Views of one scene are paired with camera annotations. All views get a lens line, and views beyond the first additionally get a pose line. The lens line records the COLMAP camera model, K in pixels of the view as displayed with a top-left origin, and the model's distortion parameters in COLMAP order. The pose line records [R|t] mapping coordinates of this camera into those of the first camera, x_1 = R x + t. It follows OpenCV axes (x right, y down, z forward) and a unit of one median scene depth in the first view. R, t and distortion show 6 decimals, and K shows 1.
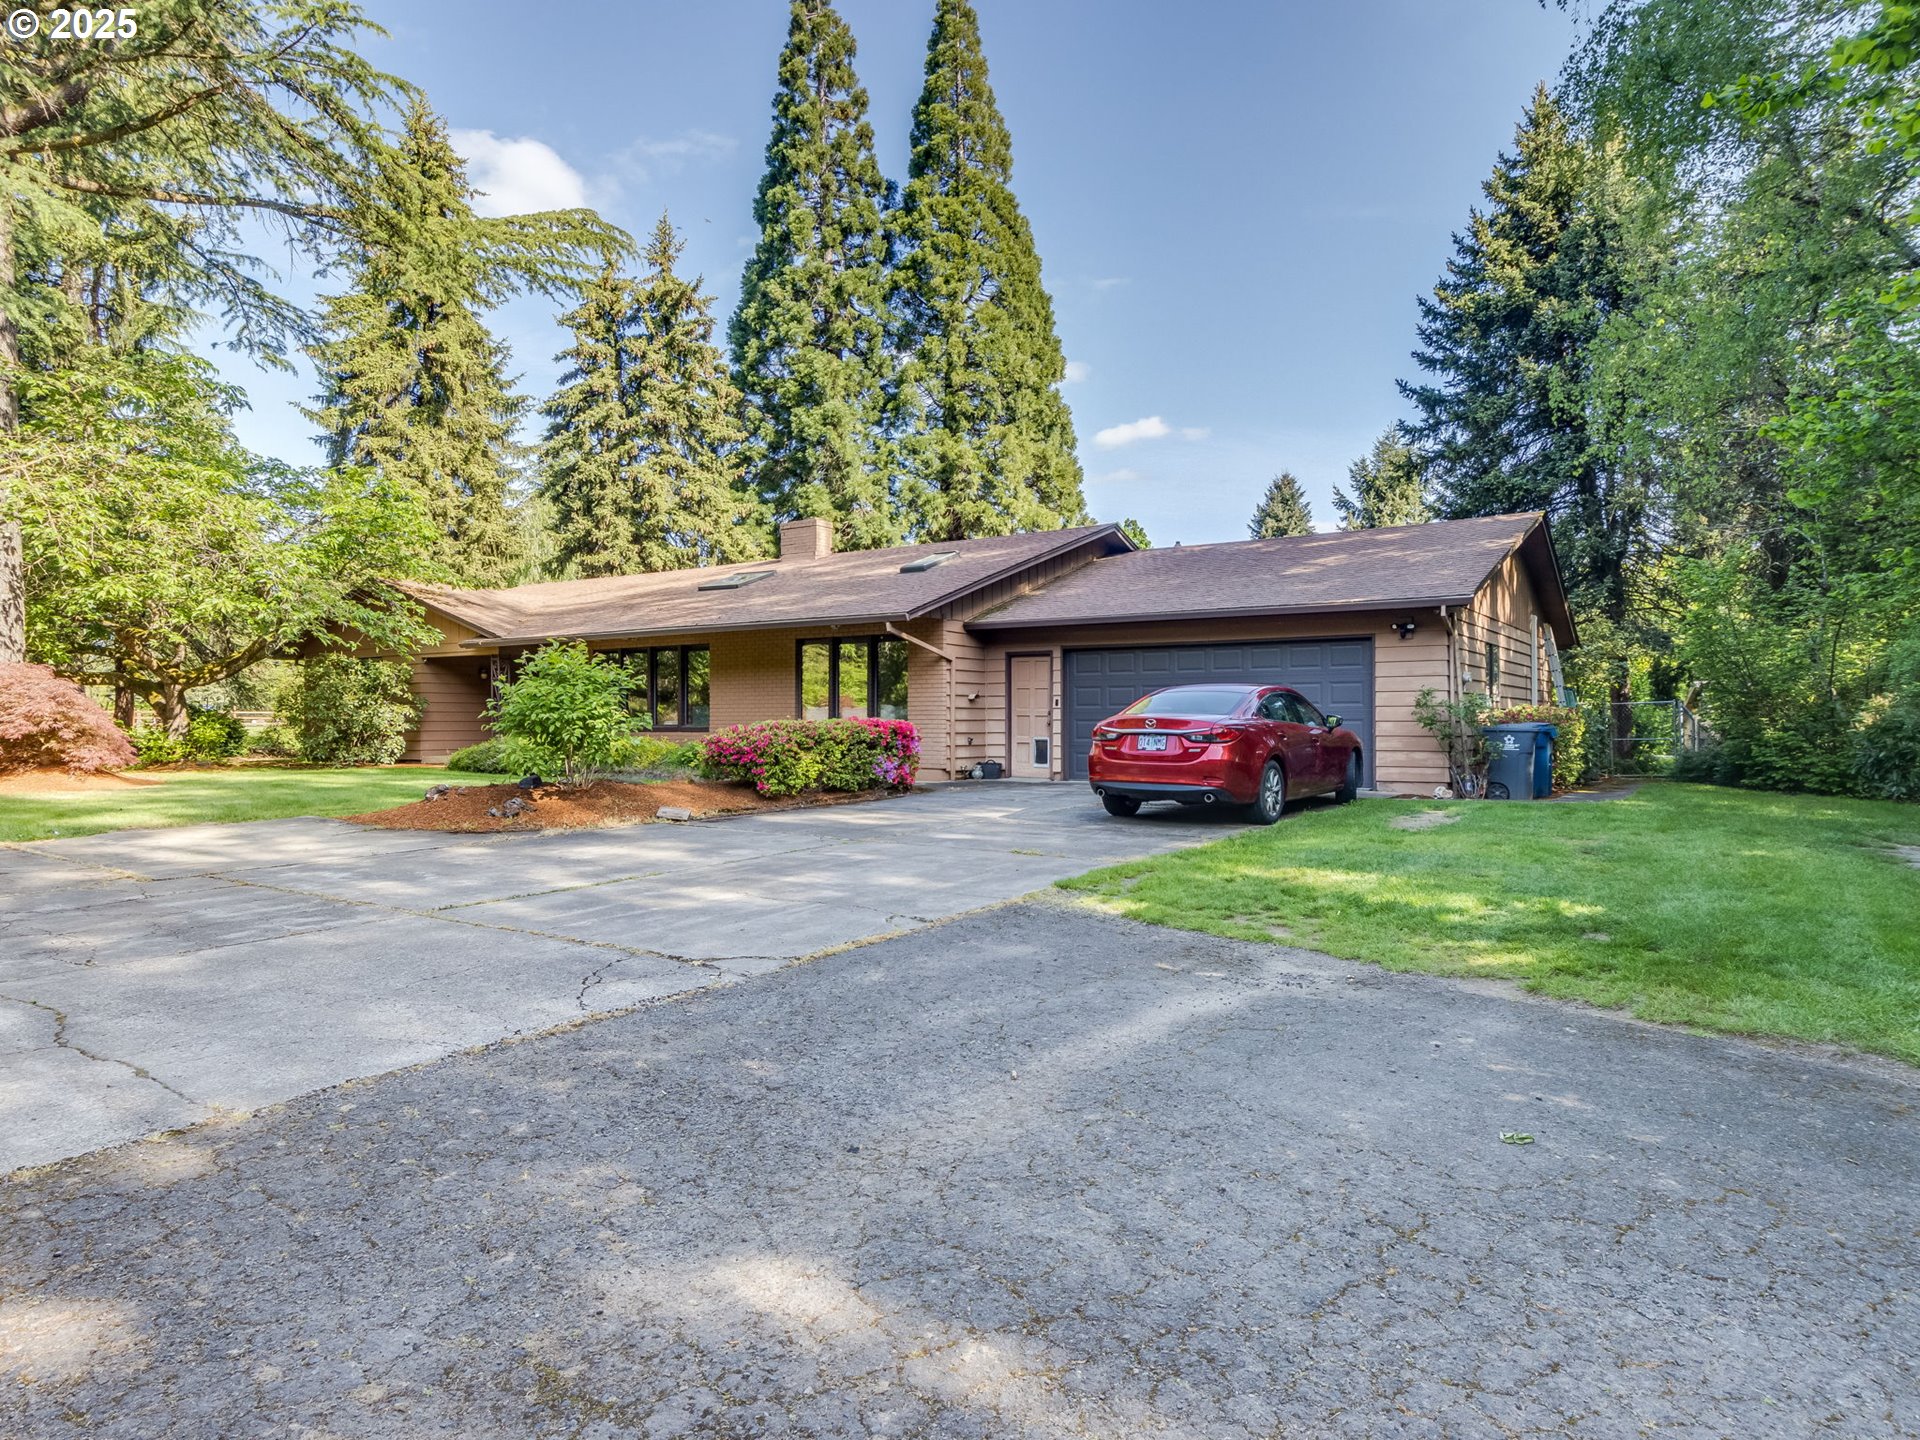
lens RADIAL K [[1019.8, 0, 960.3], [0, 1019.8, 701.5], [0, 0, 1]] dist [-0.000399, 0.000689]
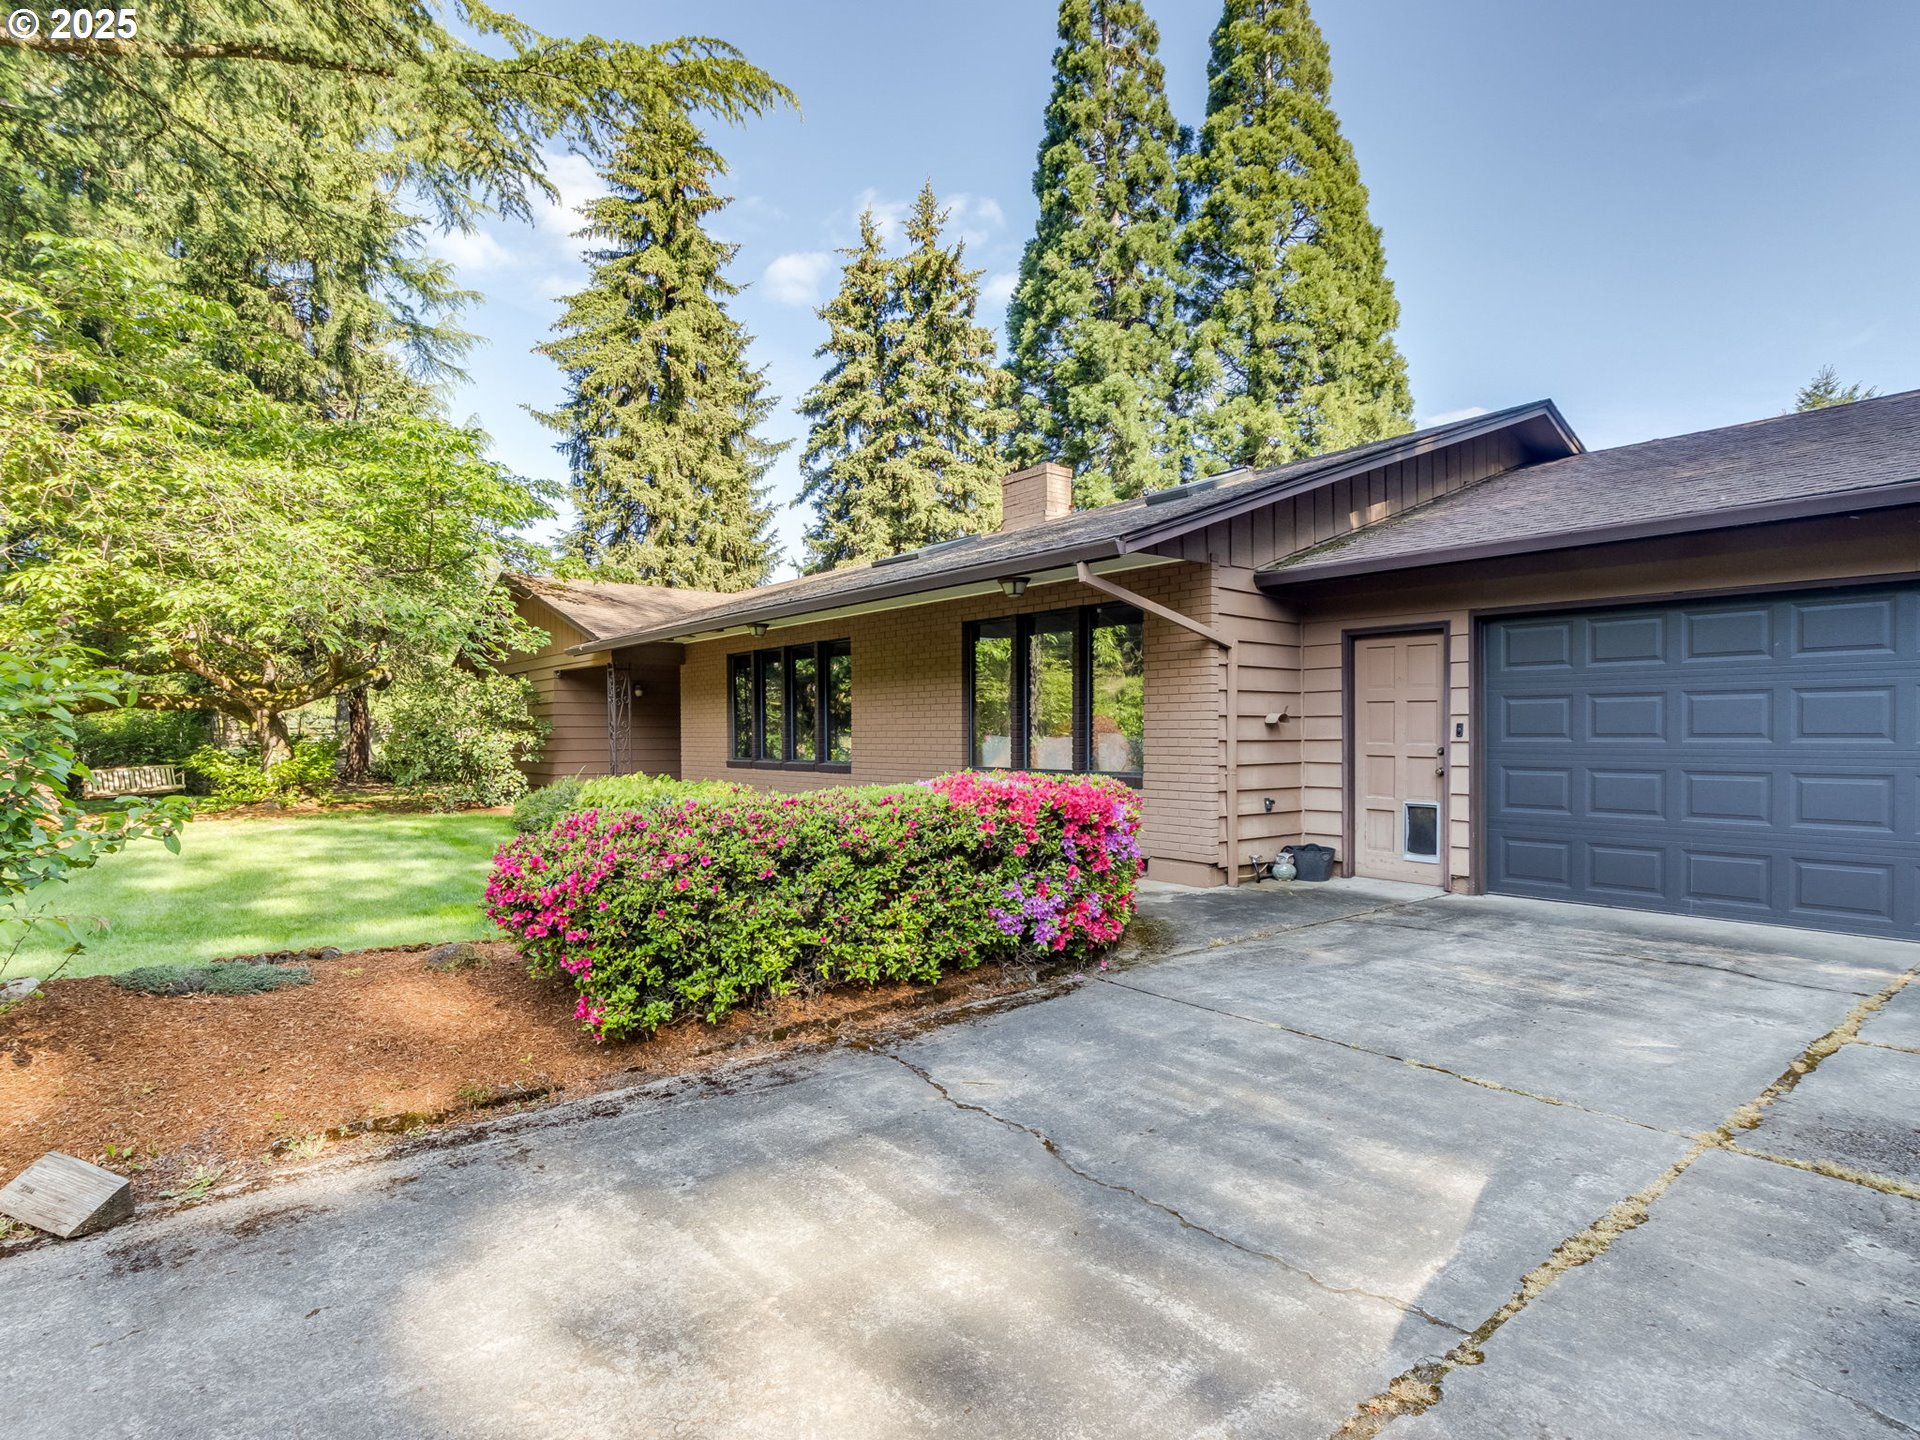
lens RADIAL K [[953.5, 0, 985.1], [0, 953.5, 739.1], [0, 0, 1]] dist [-0.000245, -0.000933]
pose [[0.957626, -0.000144, -0.288013, 0.003730], [0.007377, 0.999684, 0.024028, -0.002343], [0.287919, -0.025134, 0.957325, 0.172015]]
